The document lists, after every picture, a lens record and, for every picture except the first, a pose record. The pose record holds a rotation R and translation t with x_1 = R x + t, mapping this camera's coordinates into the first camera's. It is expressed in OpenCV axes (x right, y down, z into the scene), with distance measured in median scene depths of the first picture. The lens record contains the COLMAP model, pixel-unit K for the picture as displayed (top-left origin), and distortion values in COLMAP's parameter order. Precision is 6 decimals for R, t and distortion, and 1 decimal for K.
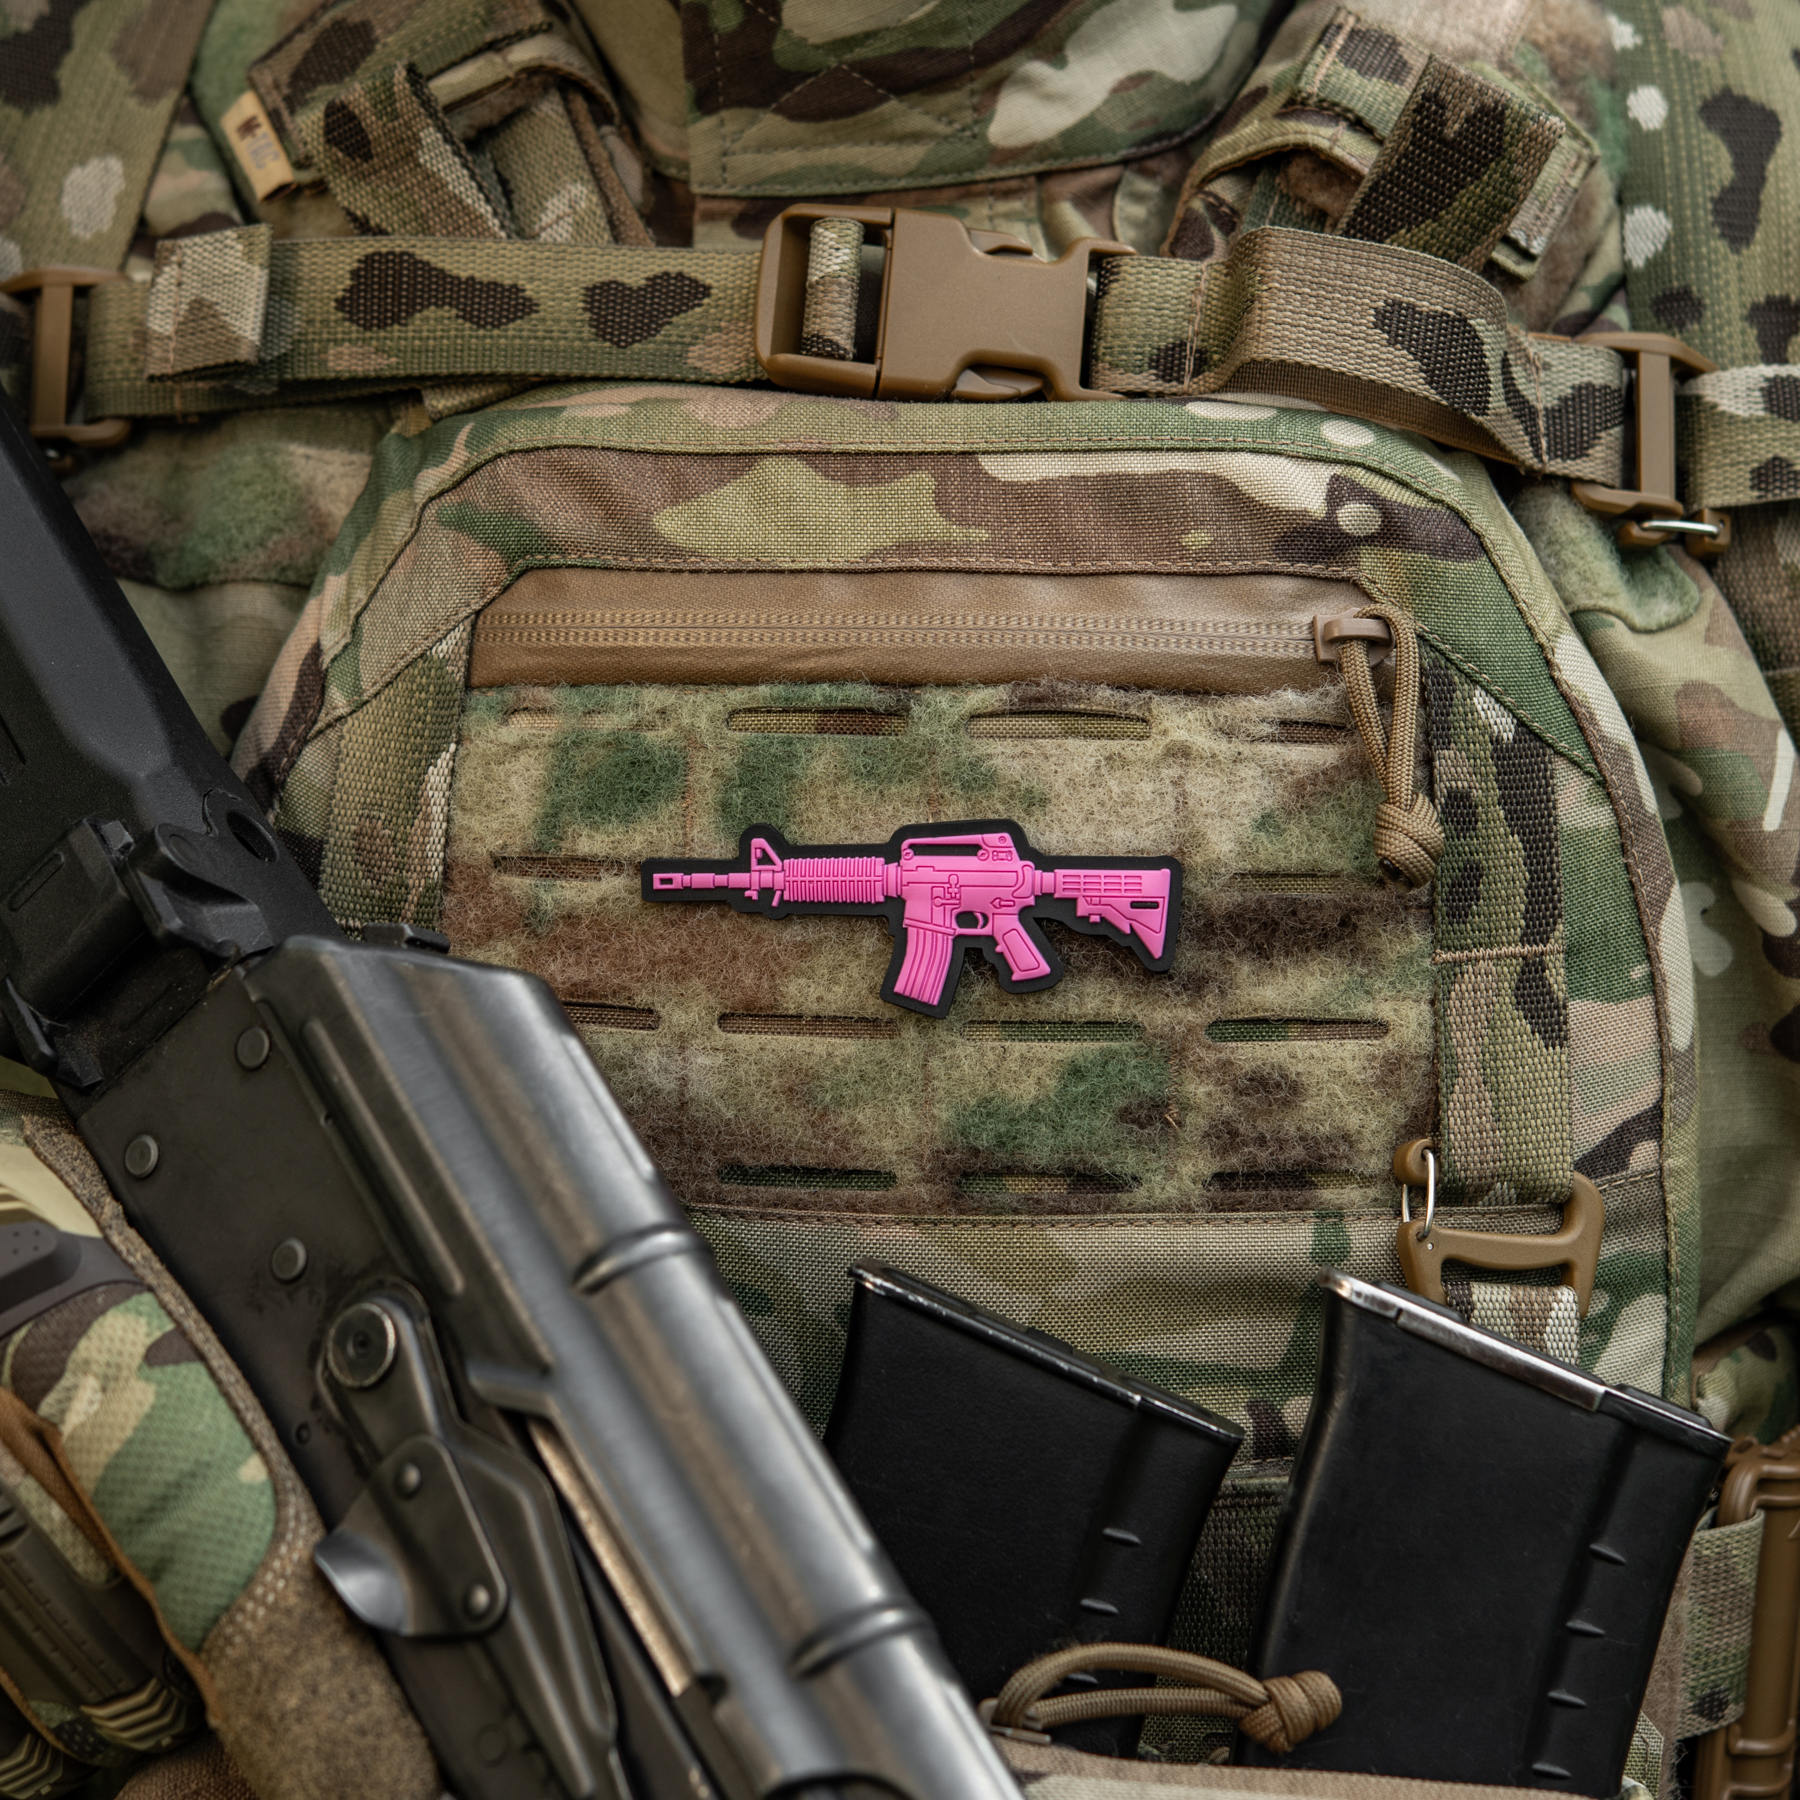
lens RADIAL K [[5274.3, 0, 900.0], [0, 5274.3, 900.0], [0, 0, 1]] dist [-0.323066, 8.932648]
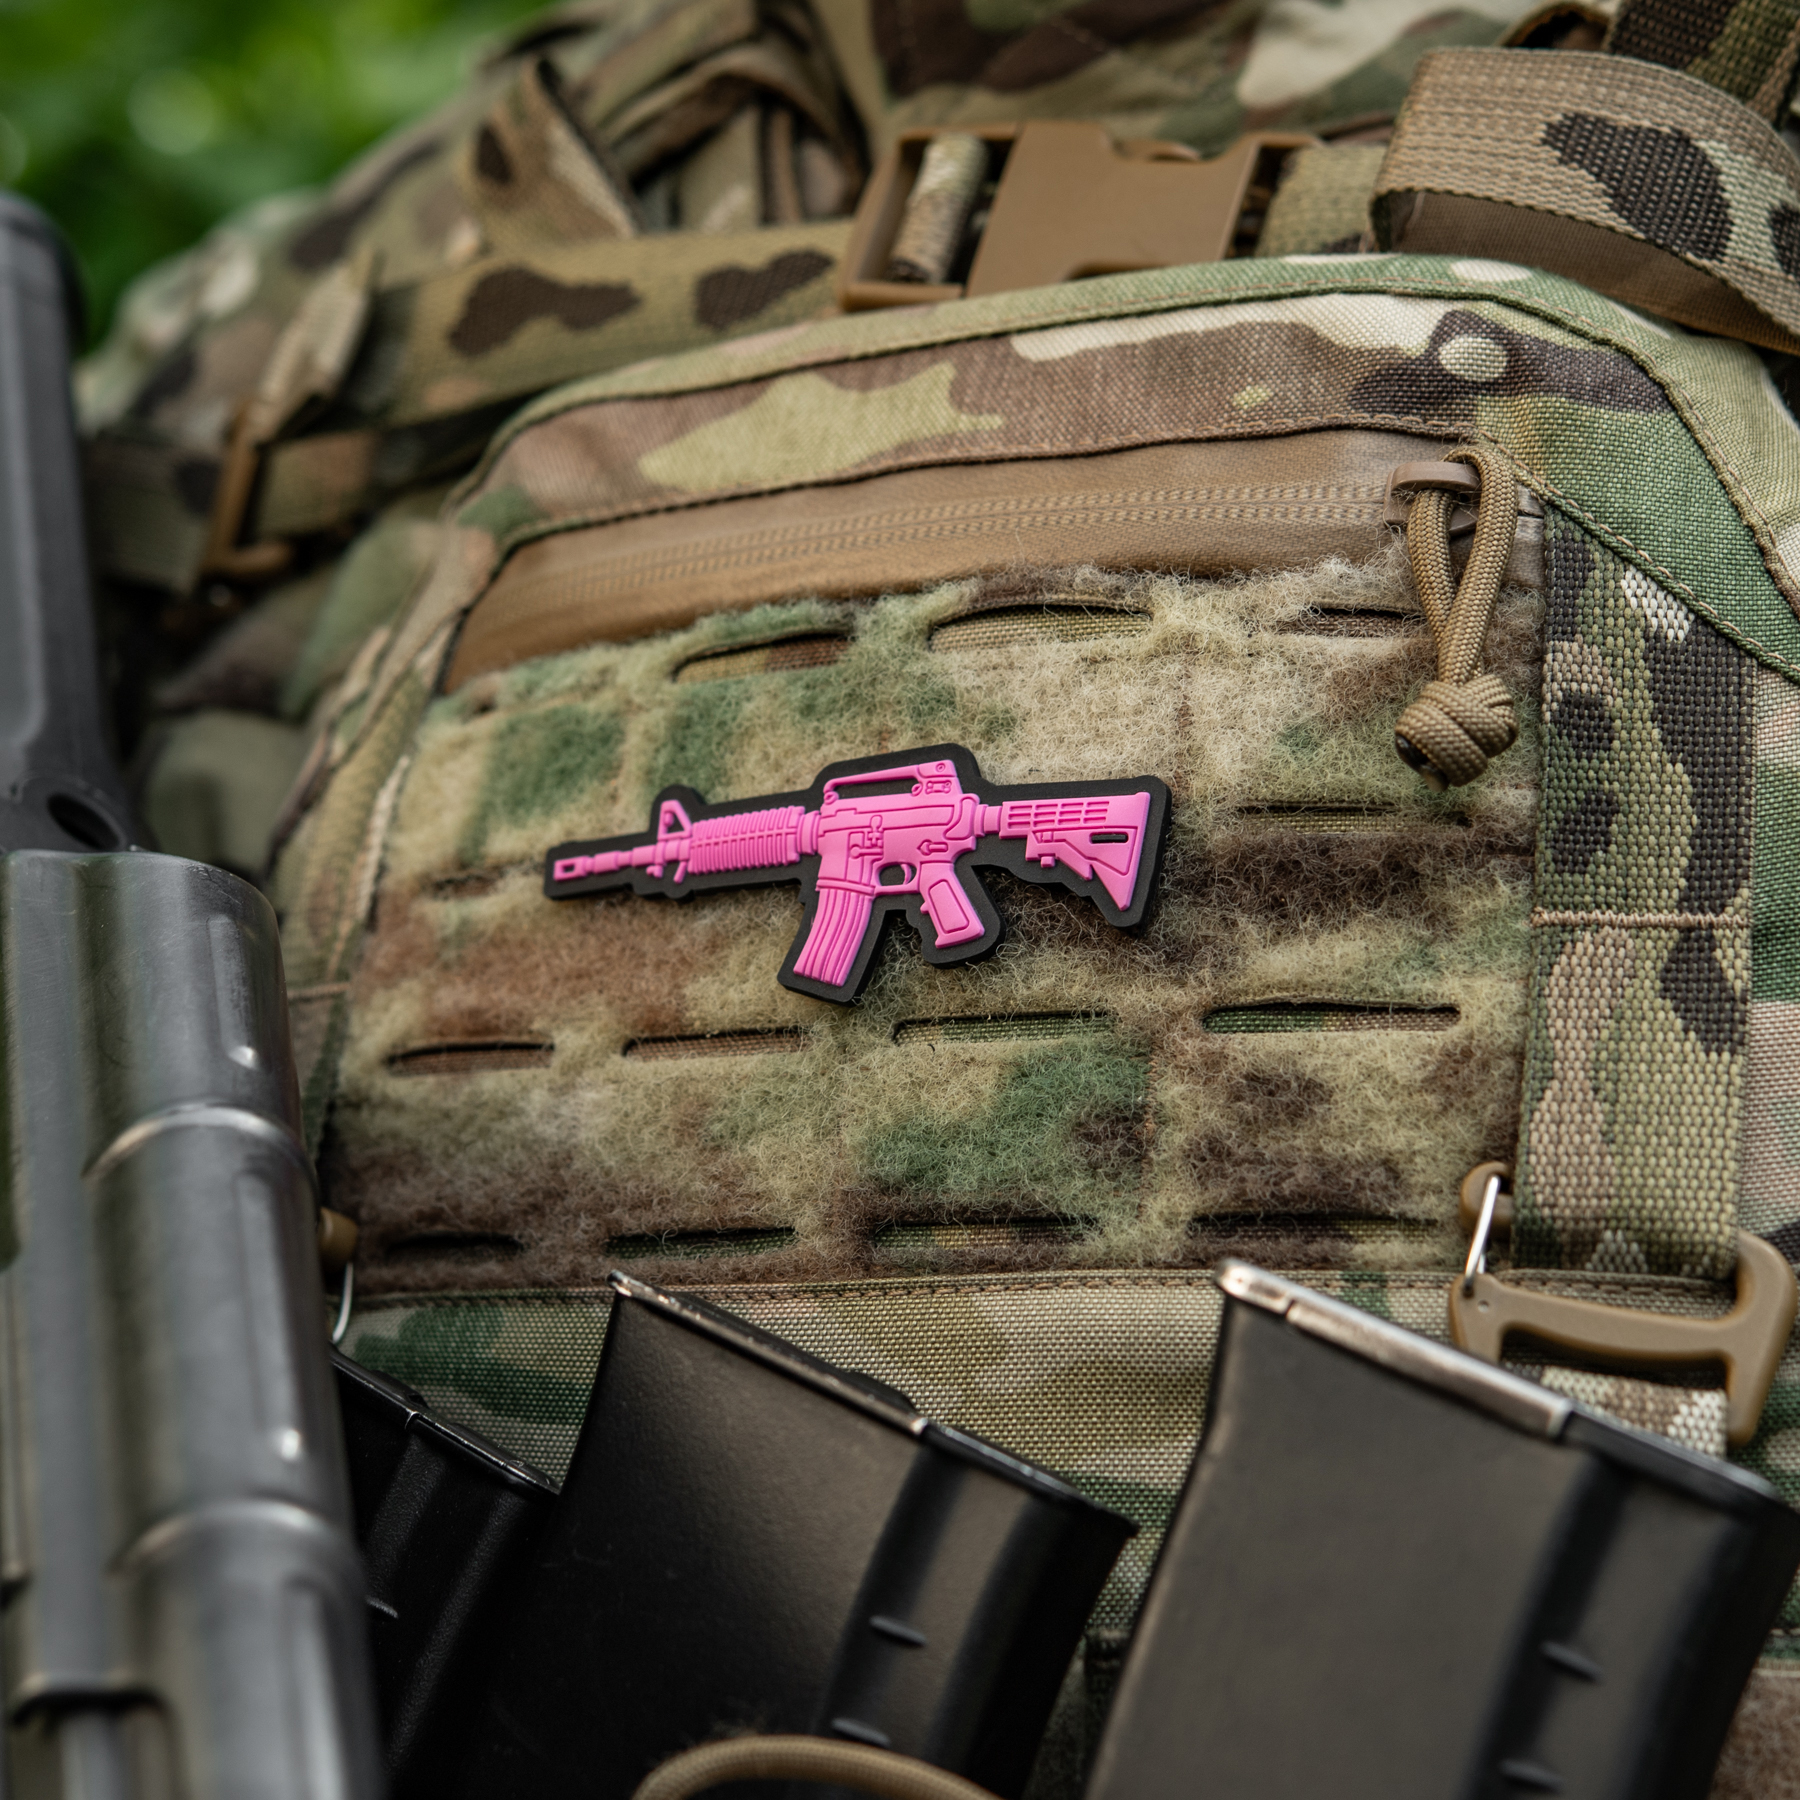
lens RADIAL K [[5274.3, 0, 900.0], [0, 5274.3, 900.0], [0, 0, 1]] dist [-0.323066, 8.932648]
pose [[0.898775, -0.055477, -0.434887, 0.328598], [-0.086940, 0.949707, -0.300828, 0.224904], [0.429704, 0.308186, 0.848749, 0.371451]]
